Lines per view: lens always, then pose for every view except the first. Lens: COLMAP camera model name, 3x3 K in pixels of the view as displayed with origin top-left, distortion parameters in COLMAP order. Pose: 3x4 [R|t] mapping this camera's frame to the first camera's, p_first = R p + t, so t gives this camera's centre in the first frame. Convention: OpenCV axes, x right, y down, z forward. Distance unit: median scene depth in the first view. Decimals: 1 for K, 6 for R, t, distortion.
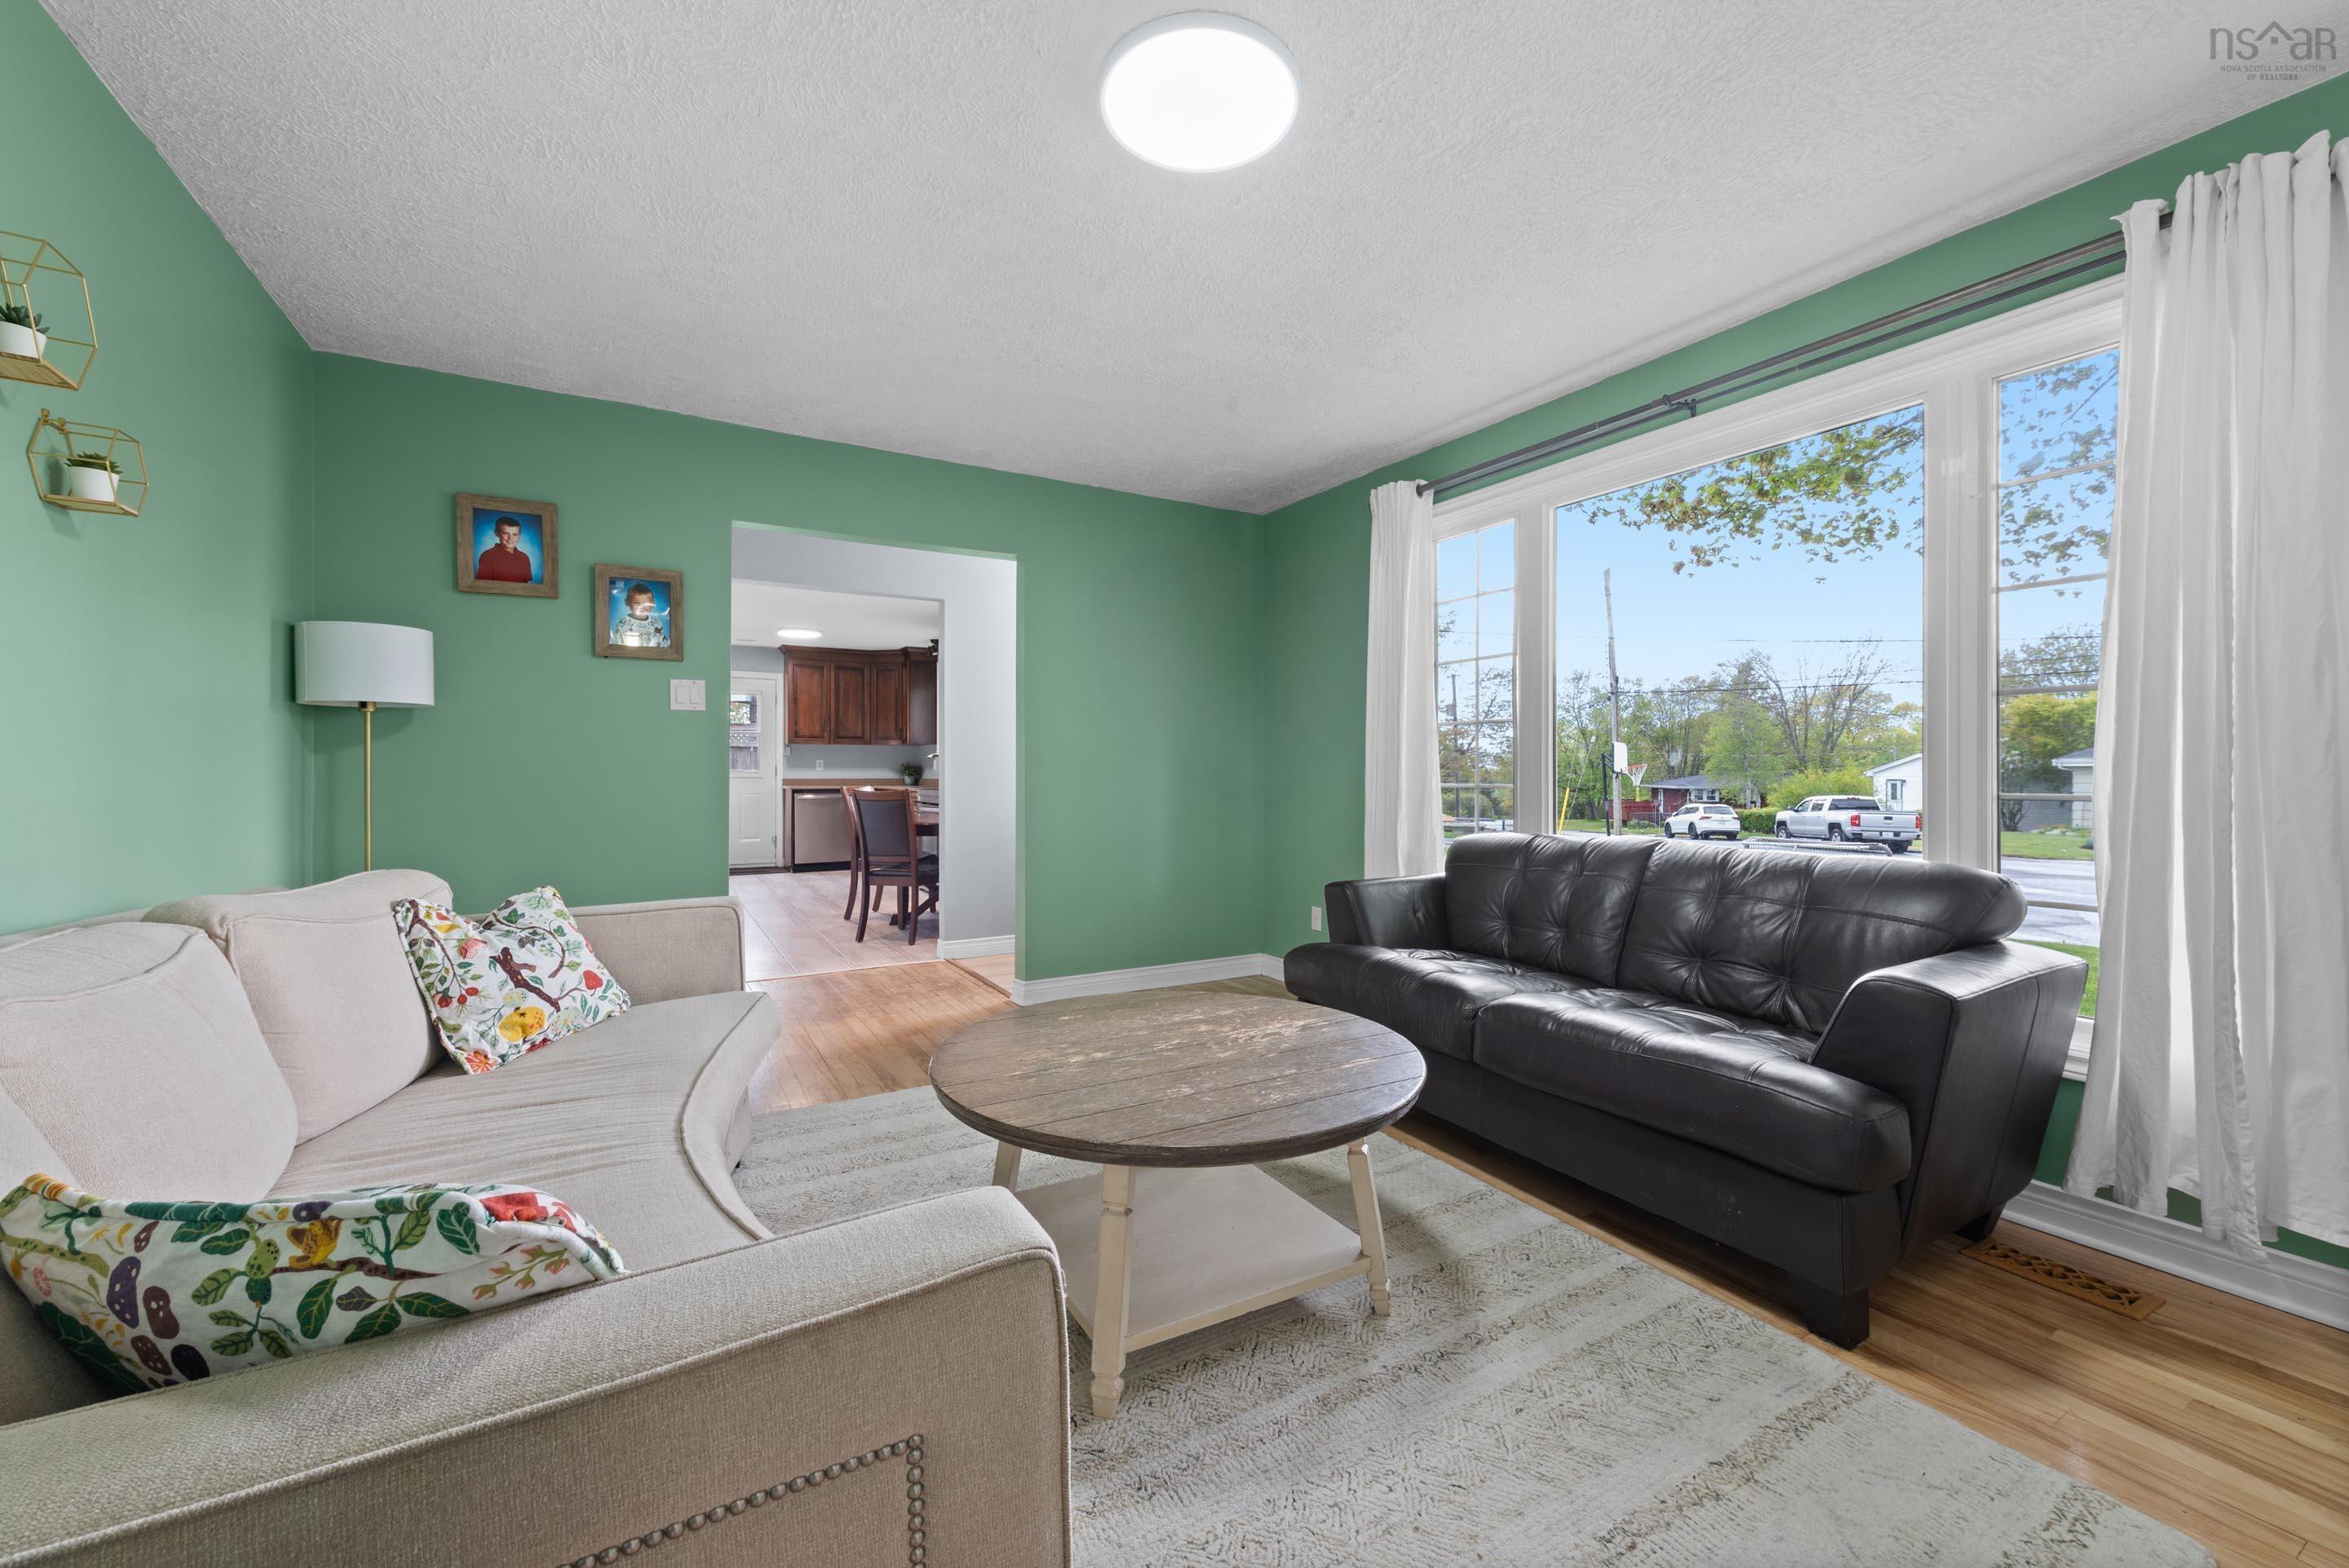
lens RADIAL K [[929.1, 0, 1177.7], [0, 929.1, 782.3], [0, 0, 1]] dist [0.011186, -0.000025]
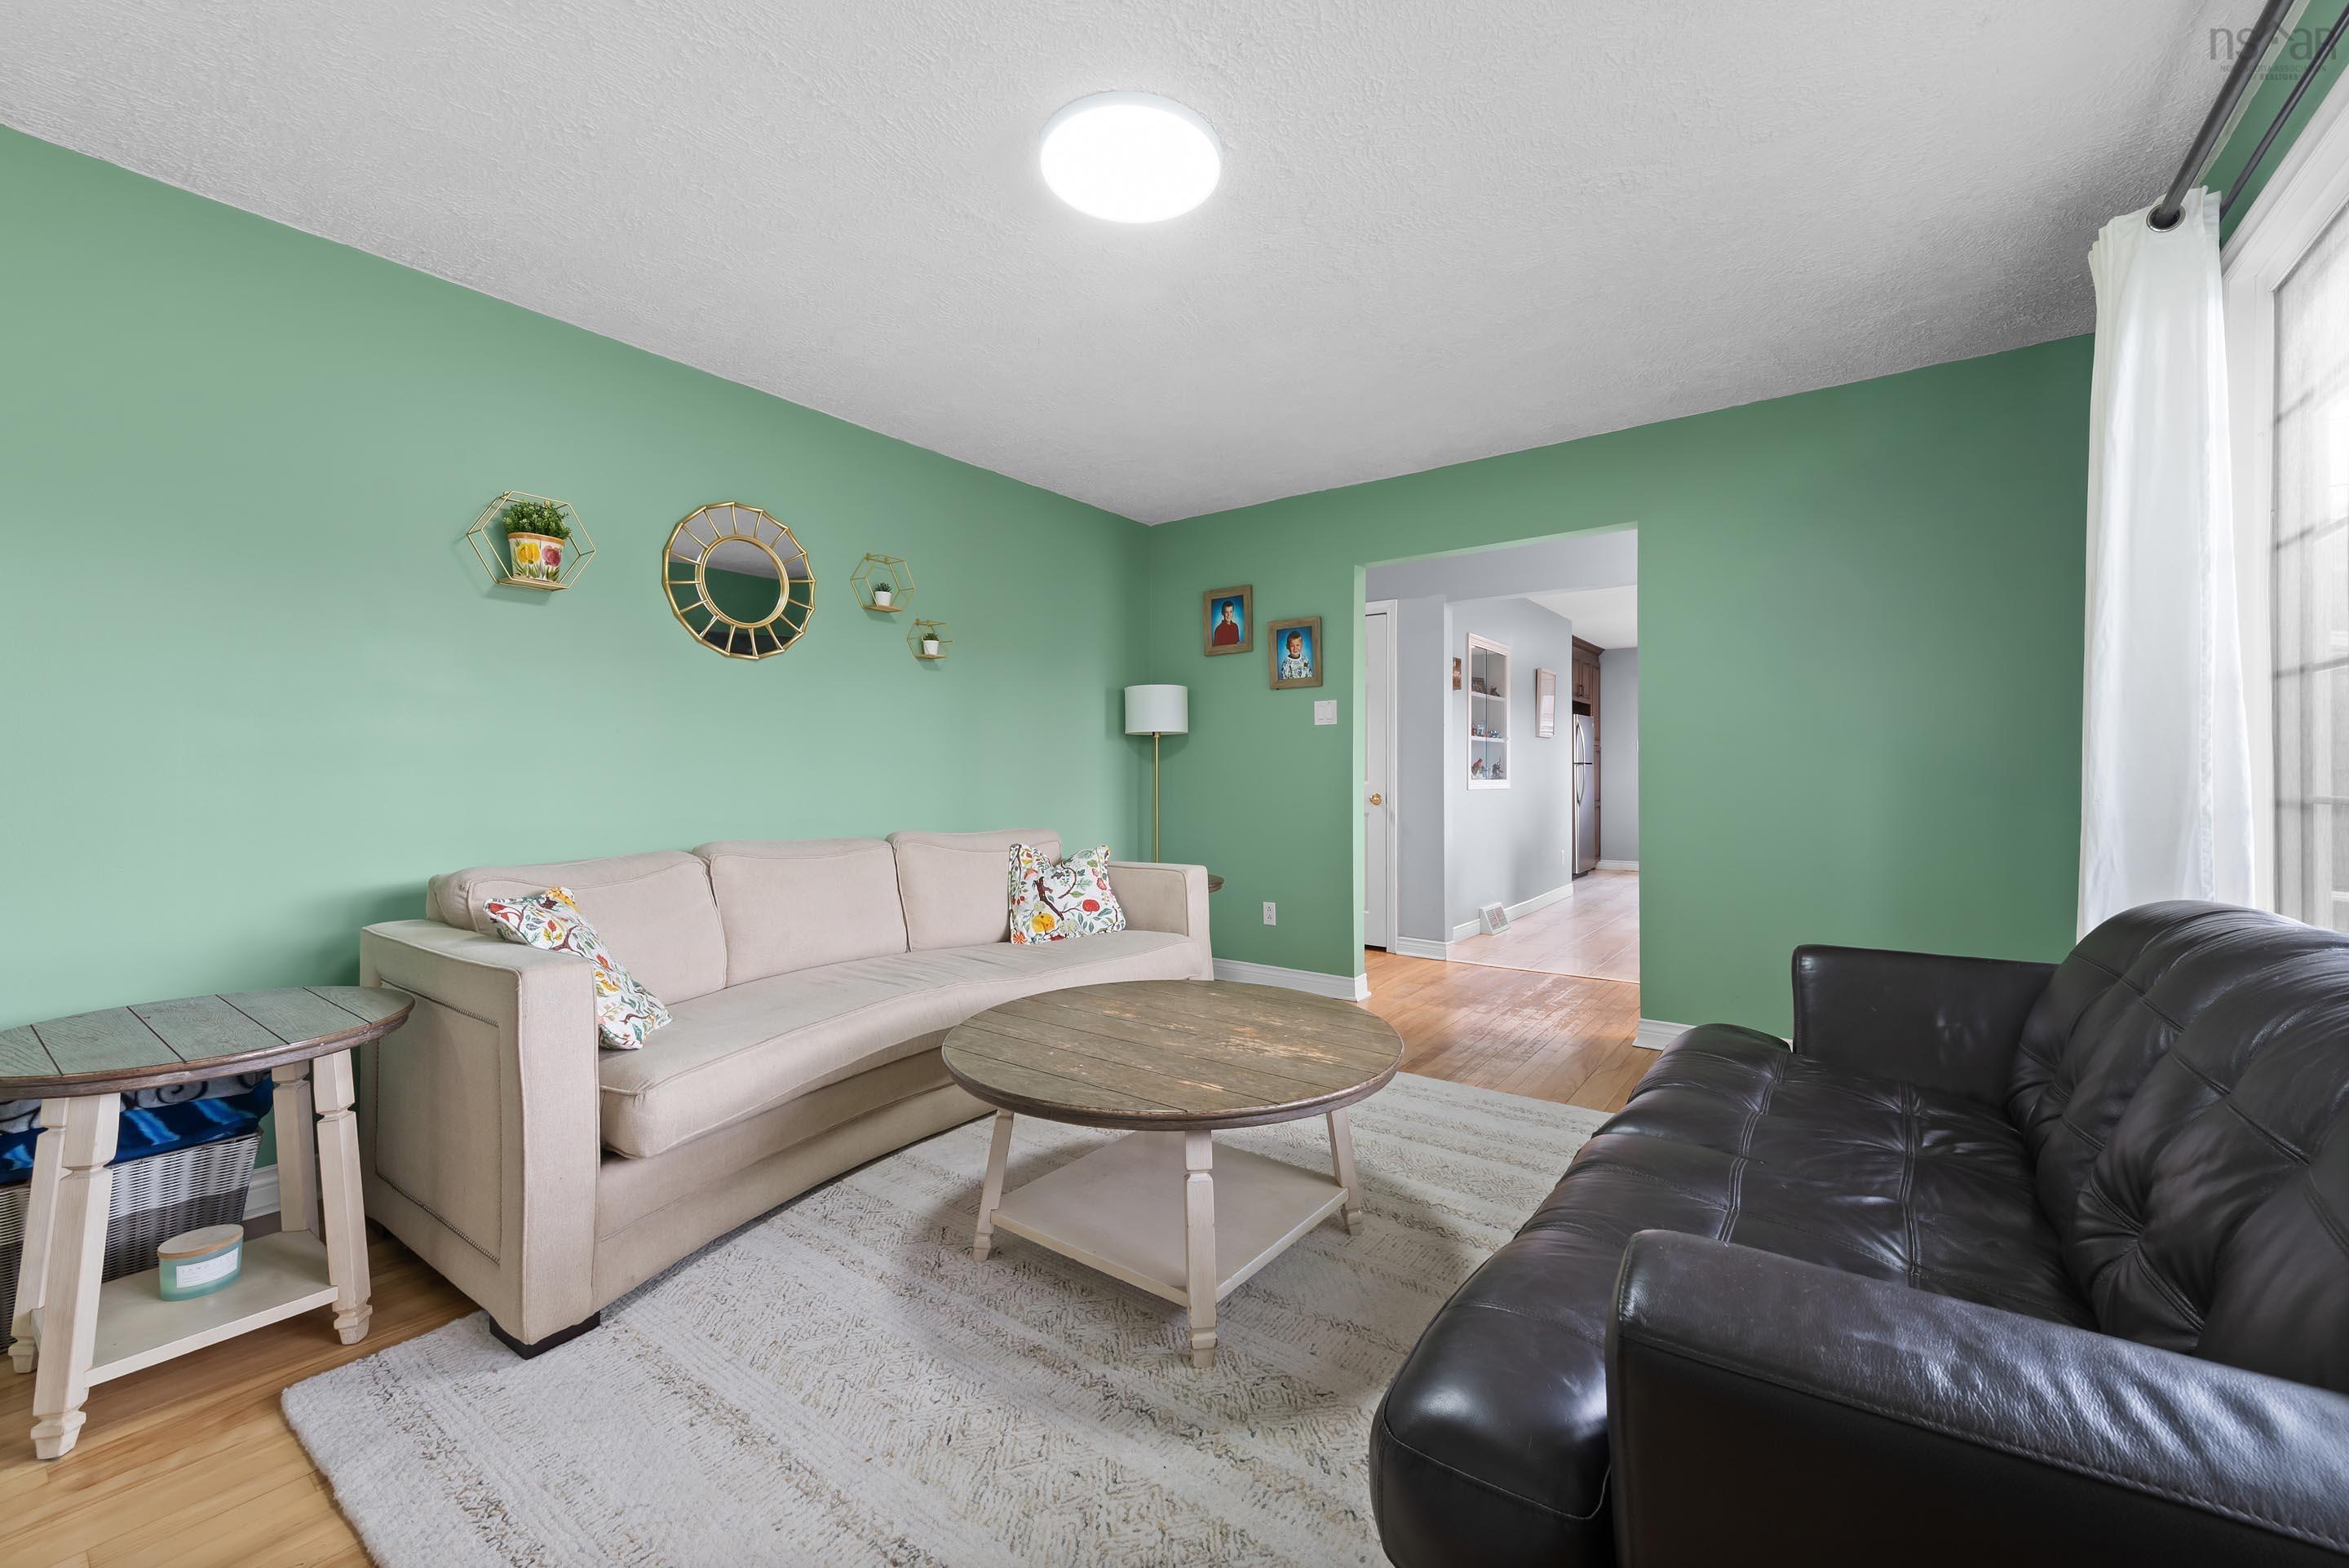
lens RADIAL K [[929.1, 0, 1177.7], [0, 929.1, 781.7], [0, 0, 1]] dist [0.011186, -0.000025]
pose [[0.396030, 0.005311, -0.918222, 0.899963], [-0.008066, 0.999965, 0.002305, -0.002797], [0.918202, 0.006494, 0.396059, 0.529207]]
